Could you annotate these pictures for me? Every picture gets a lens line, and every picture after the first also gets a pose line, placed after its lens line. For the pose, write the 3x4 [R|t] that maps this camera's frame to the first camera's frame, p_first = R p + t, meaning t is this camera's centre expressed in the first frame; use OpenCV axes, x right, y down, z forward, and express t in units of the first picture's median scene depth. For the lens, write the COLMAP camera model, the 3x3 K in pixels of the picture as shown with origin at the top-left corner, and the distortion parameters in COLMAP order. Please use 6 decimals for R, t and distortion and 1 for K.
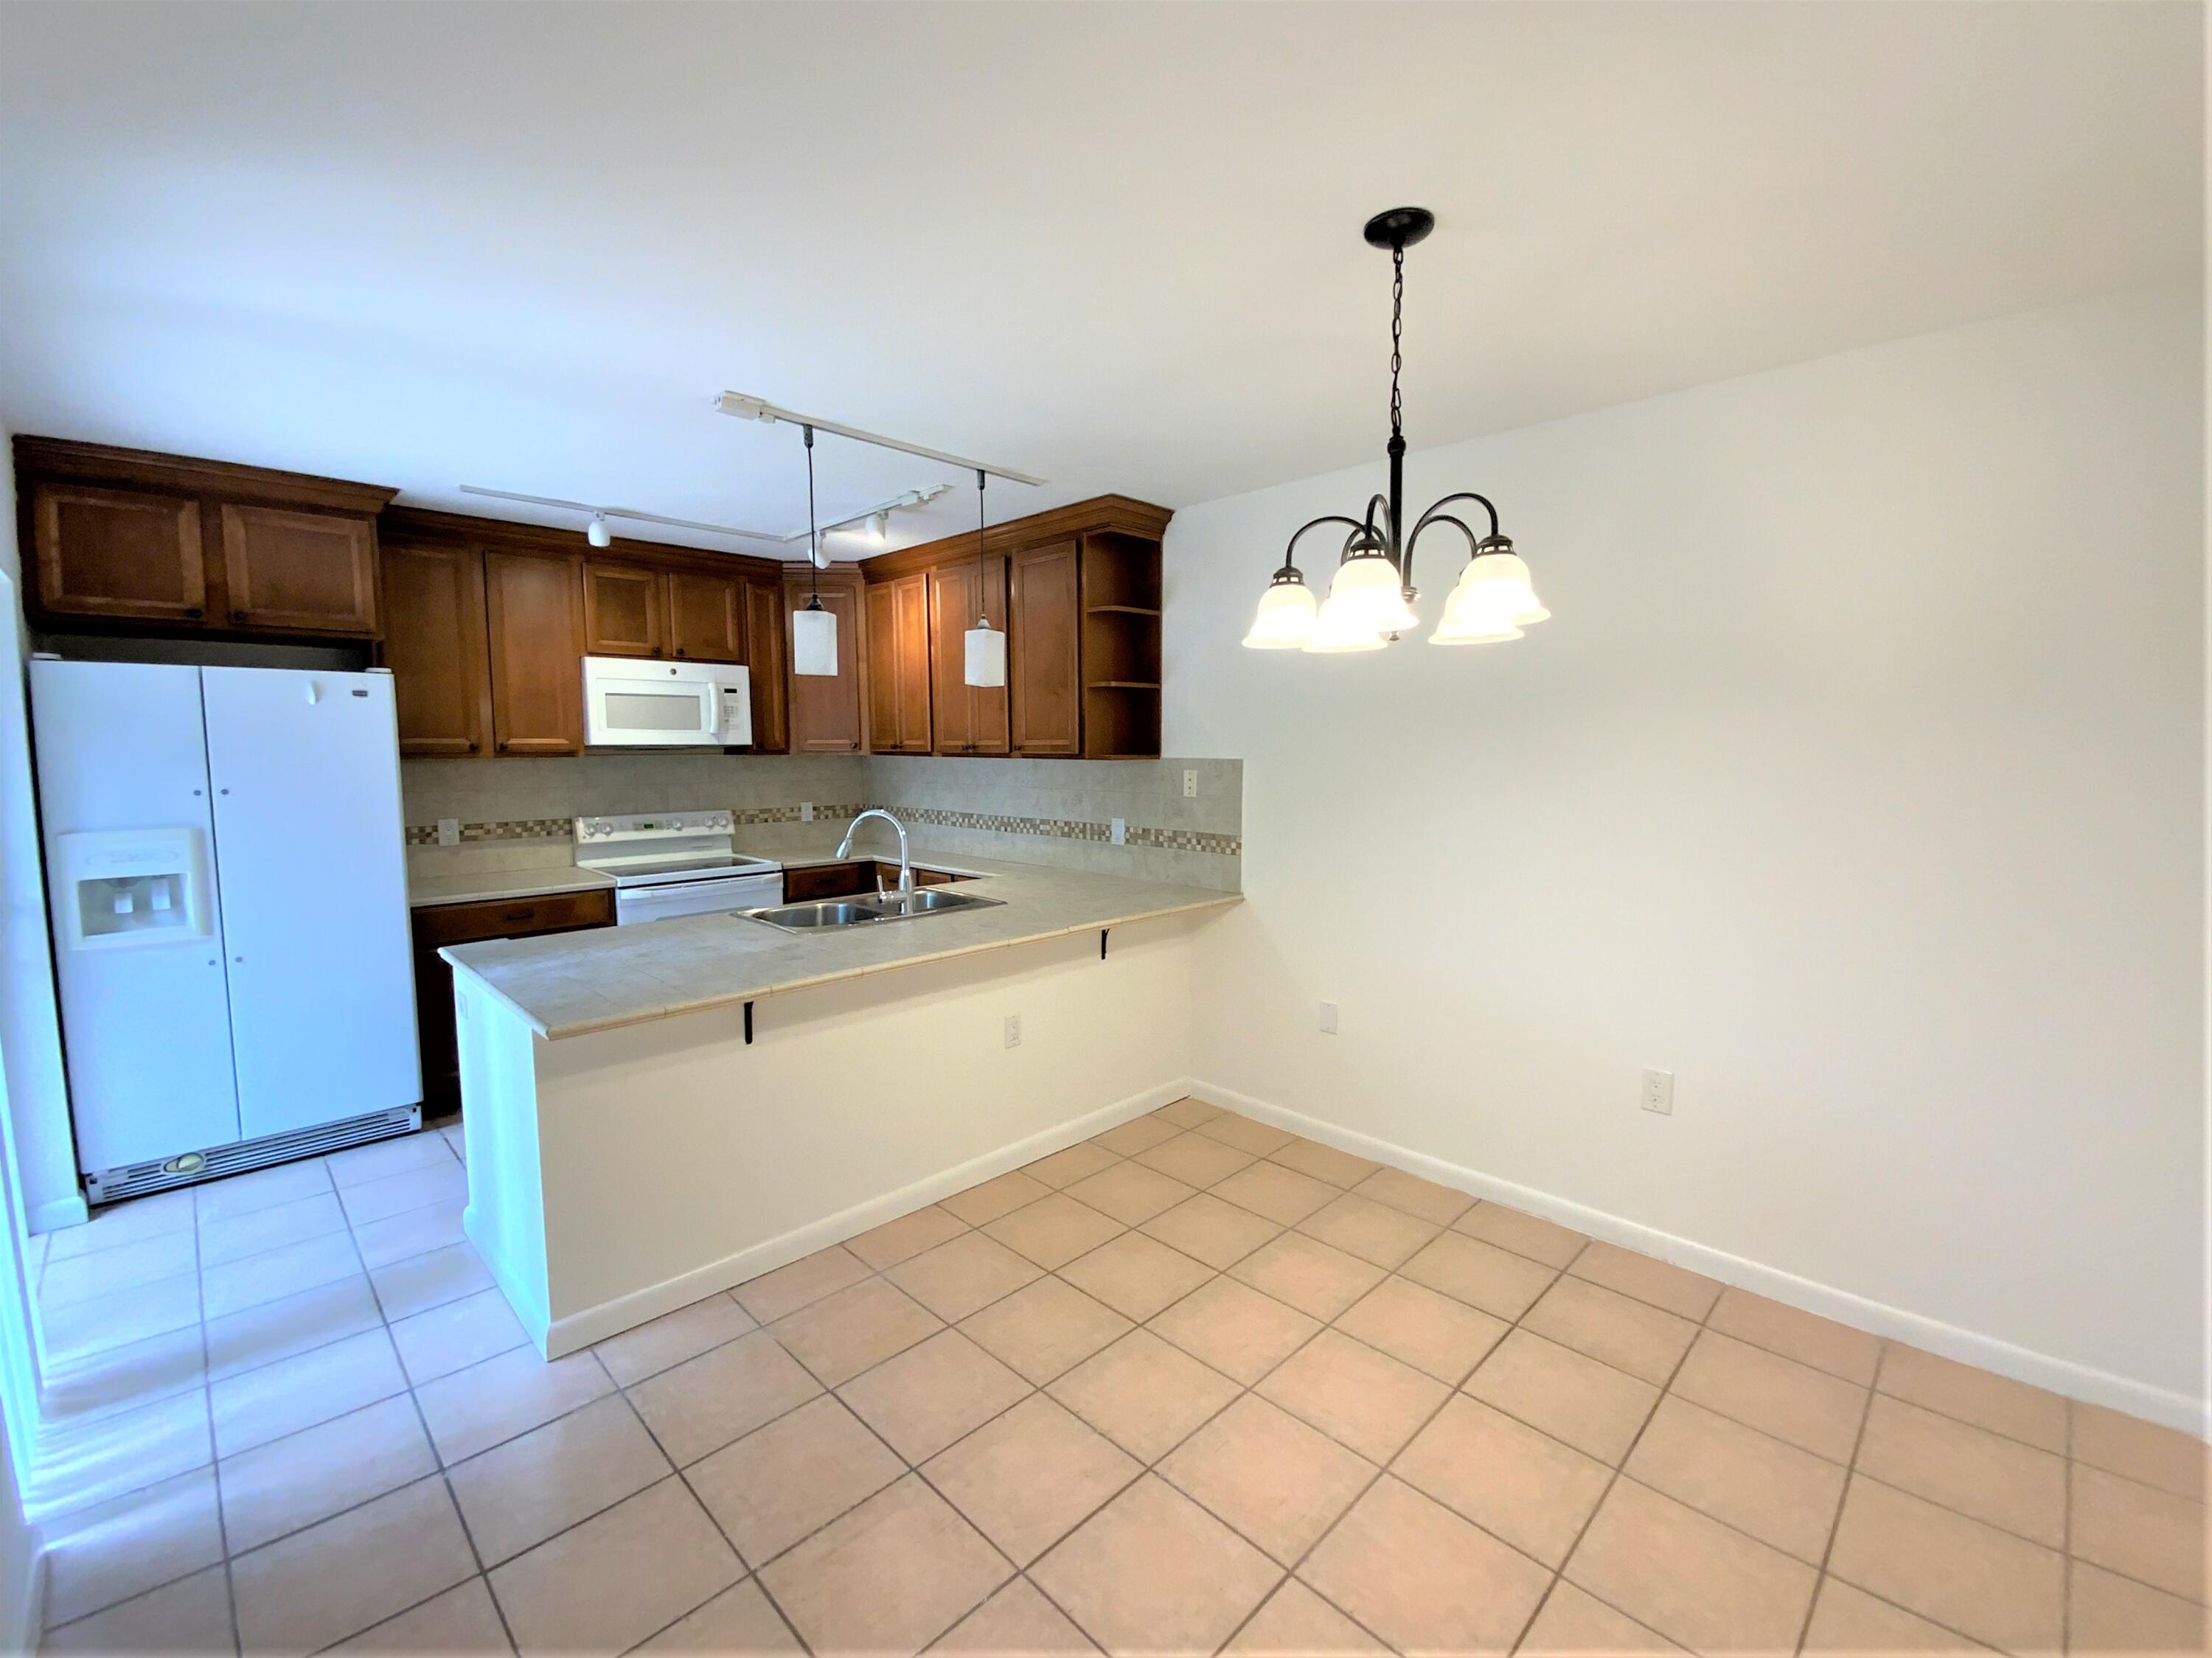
lens RADIAL K [[896.4, 0, 1106.0], [0, 896.4, 829.0], [0, 0, 1]] dist [0.001037, -0.011730]
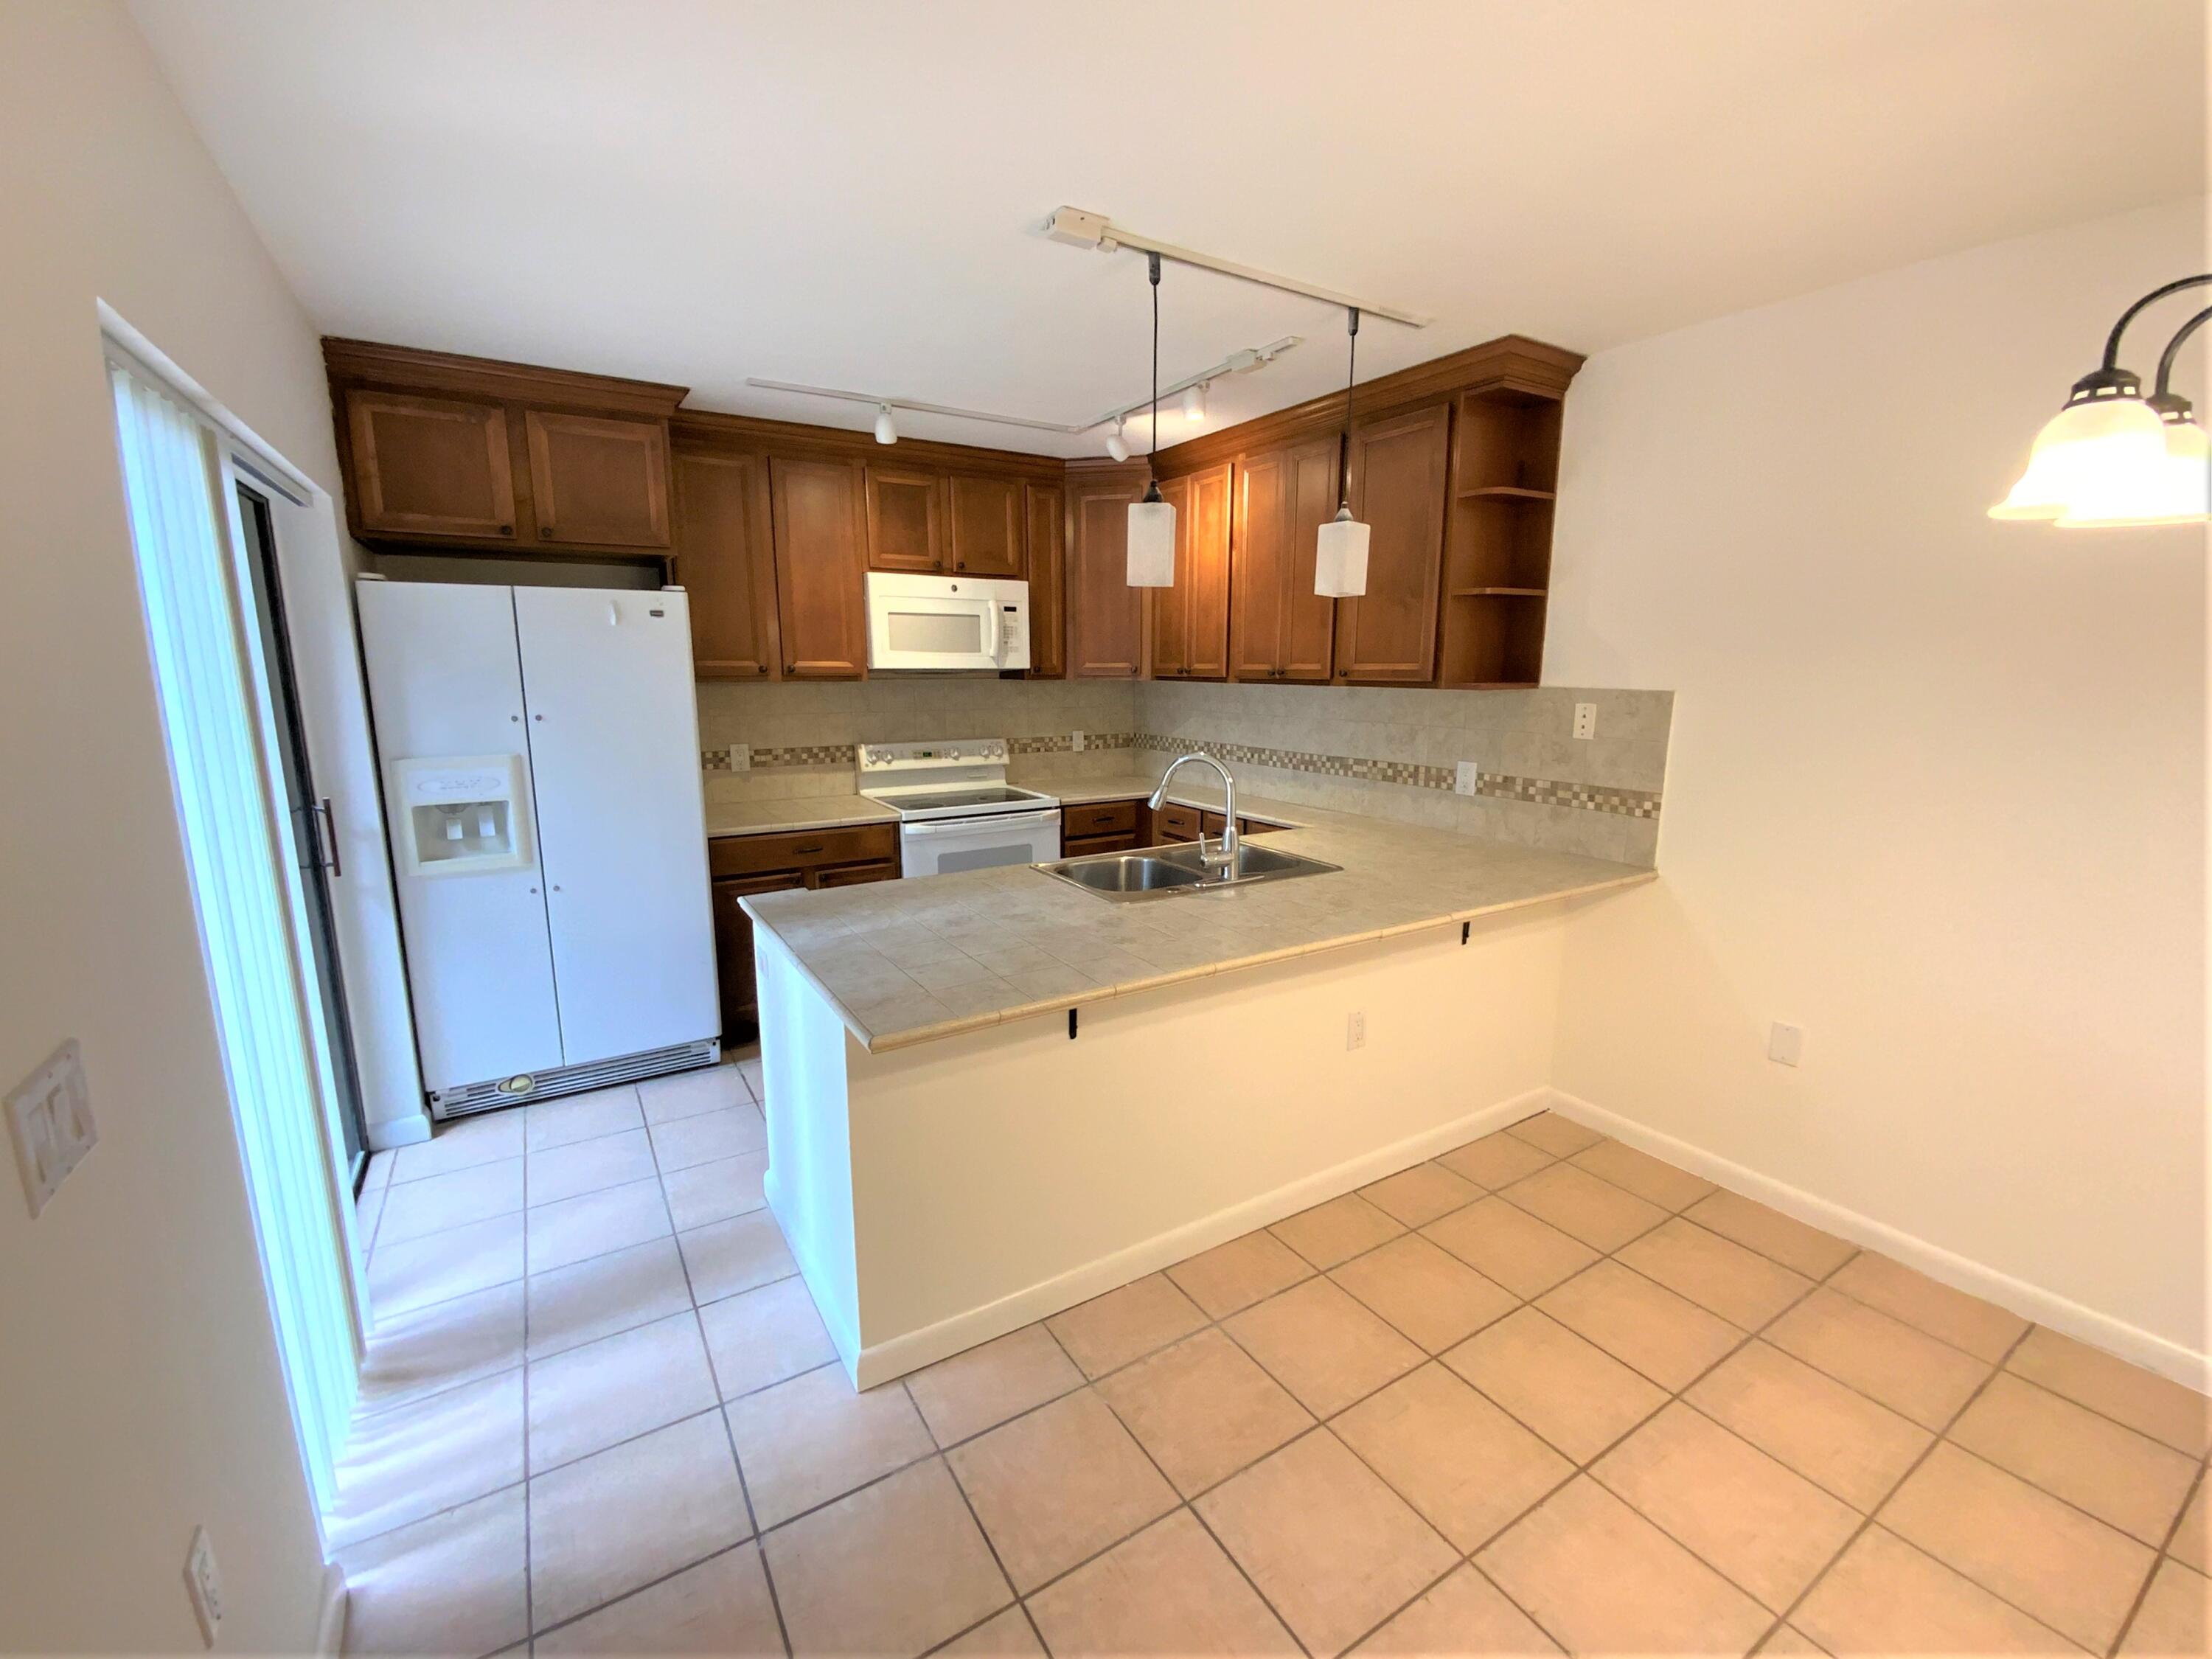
lens RADIAL K [[889.7, 0, 1106.0], [0, 889.7, 829.5], [0, 0, 1]] dist [0.018177, -0.028088]
pose [[0.970972, 0.044980, -0.234924, -0.124961], [-0.023654, 0.995402, 0.092823, -0.020660], [0.238019, -0.084572, 0.967571, 0.153650]]
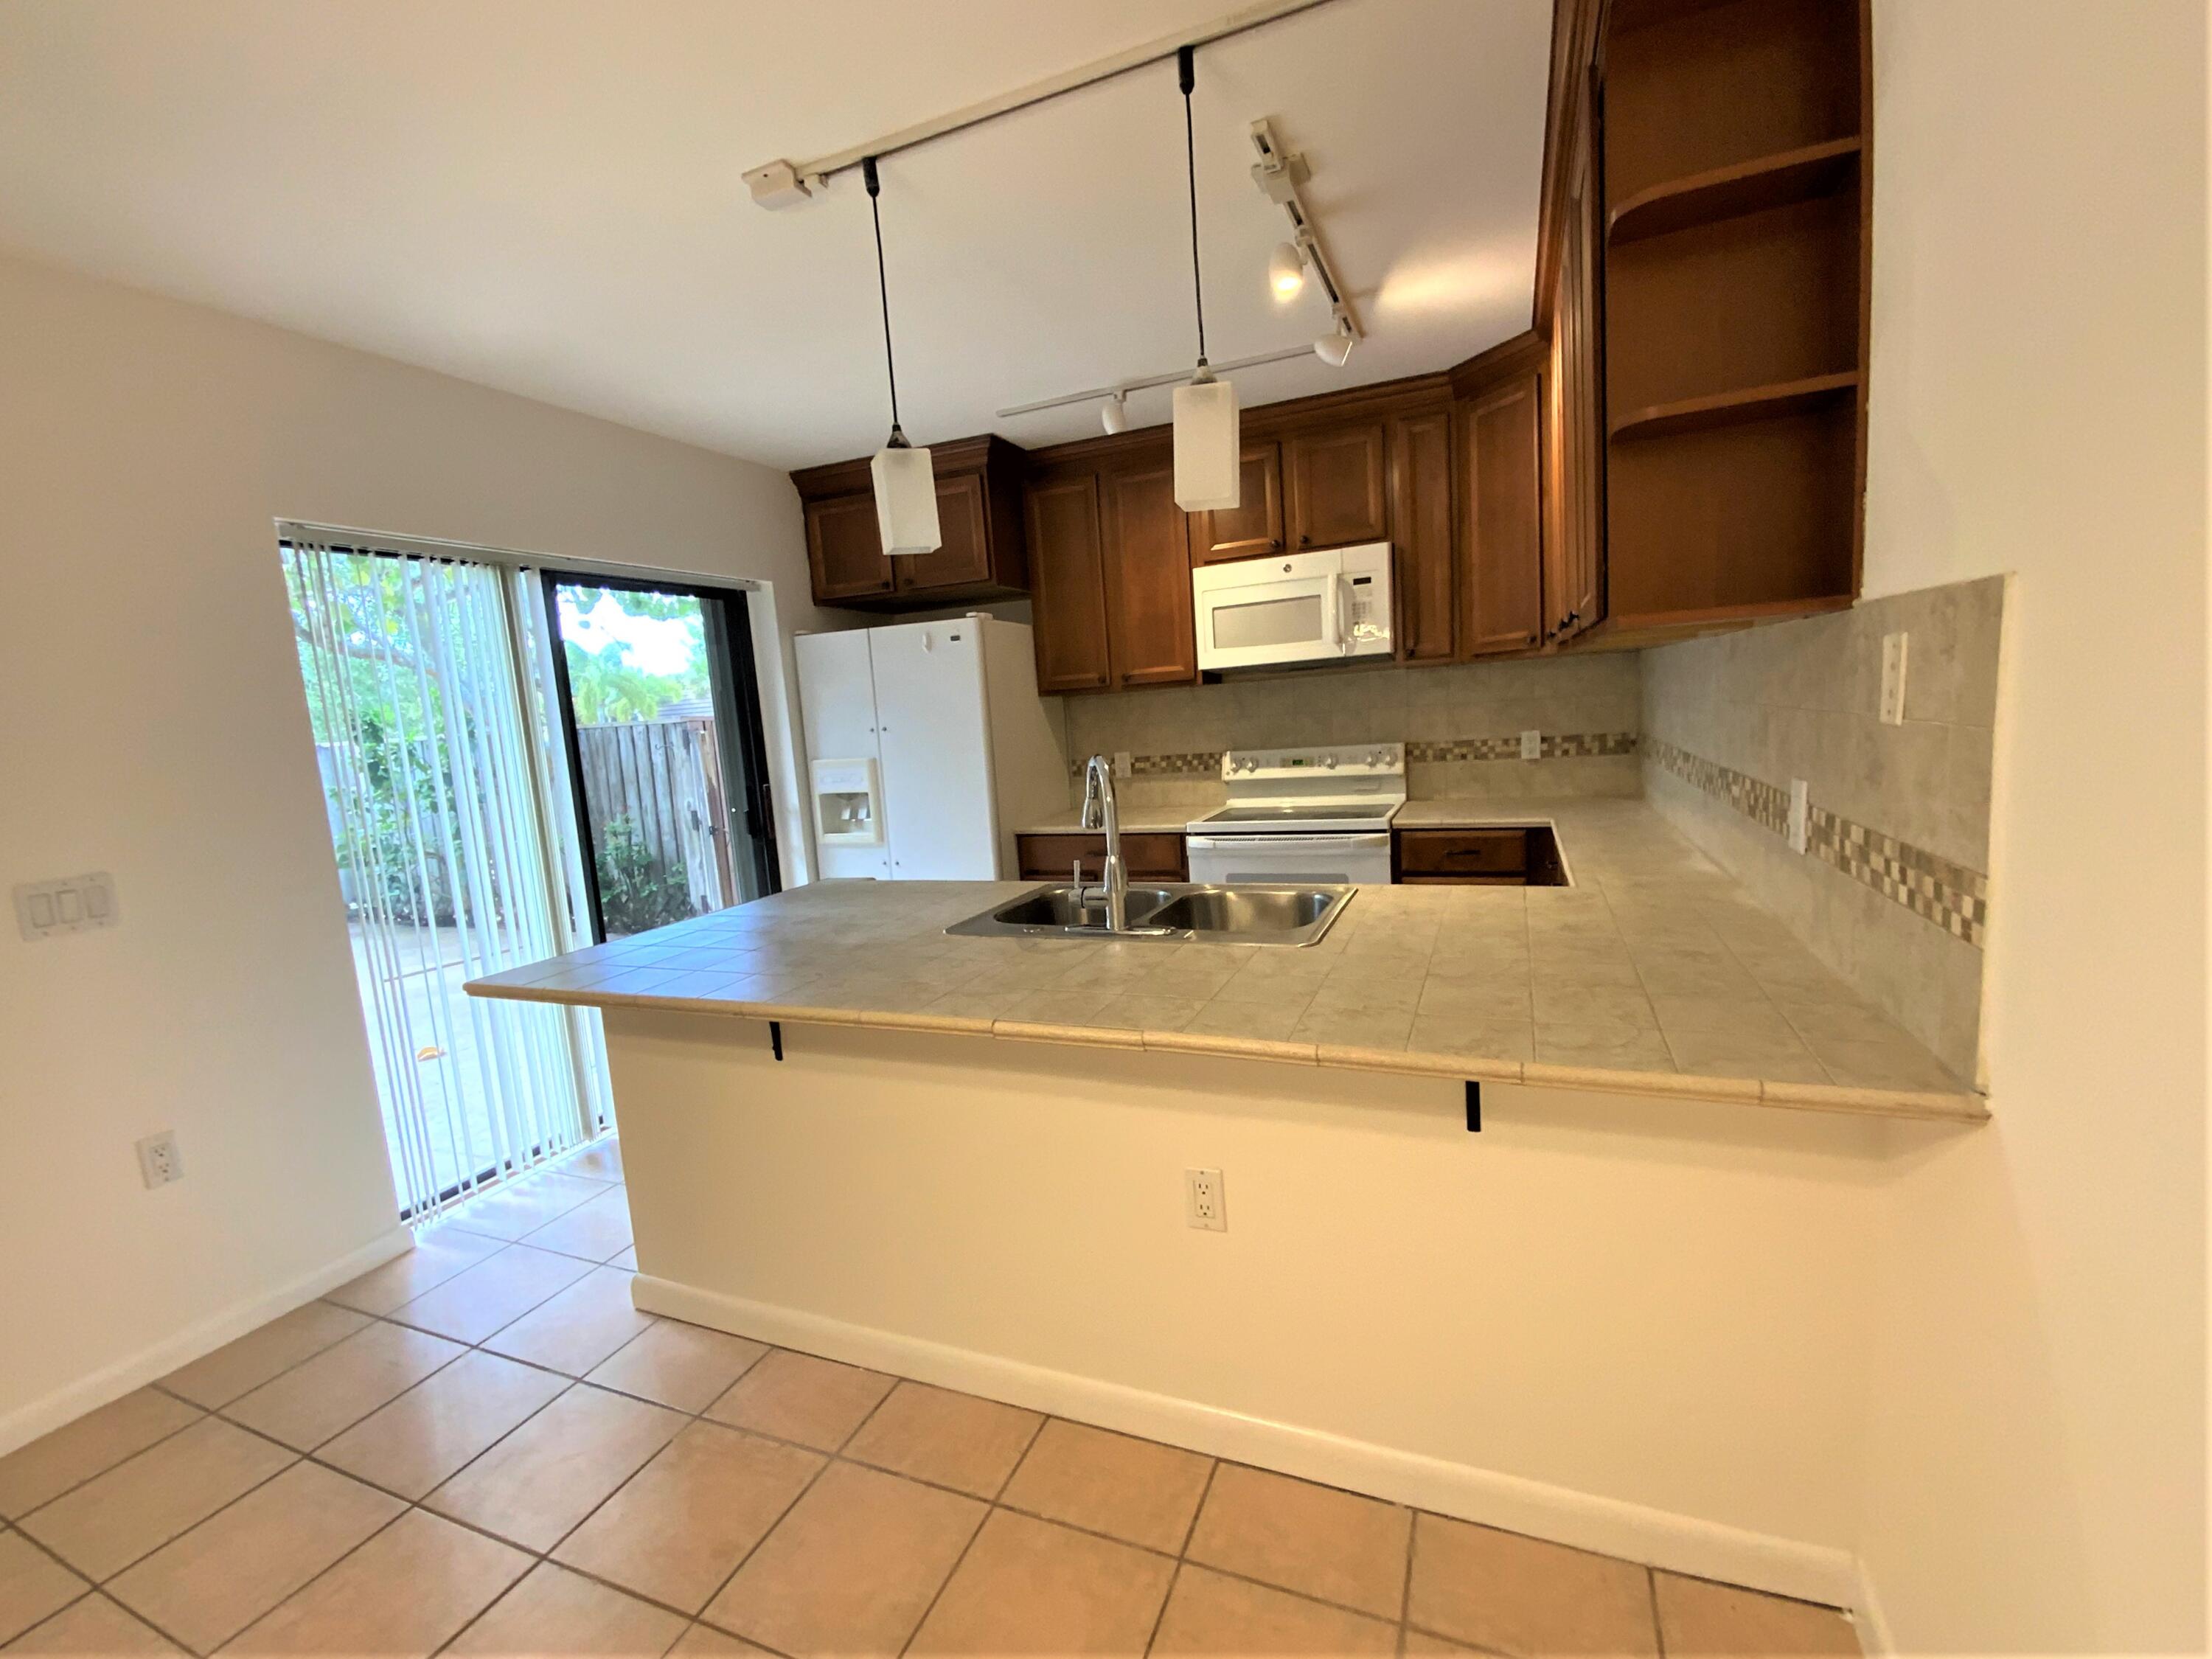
lens RADIAL K [[941.9, 0, 1131.6], [0, 941.9, 828.6], [0, 0, 1]] dist [0.032137, -0.027120]
pose [[0.379837, 0.092894, -0.920377, 0.304345], [-0.014843, 0.995429, 0.094343, -0.027673], [0.924934, -0.022174, 0.379480, 0.657586]]
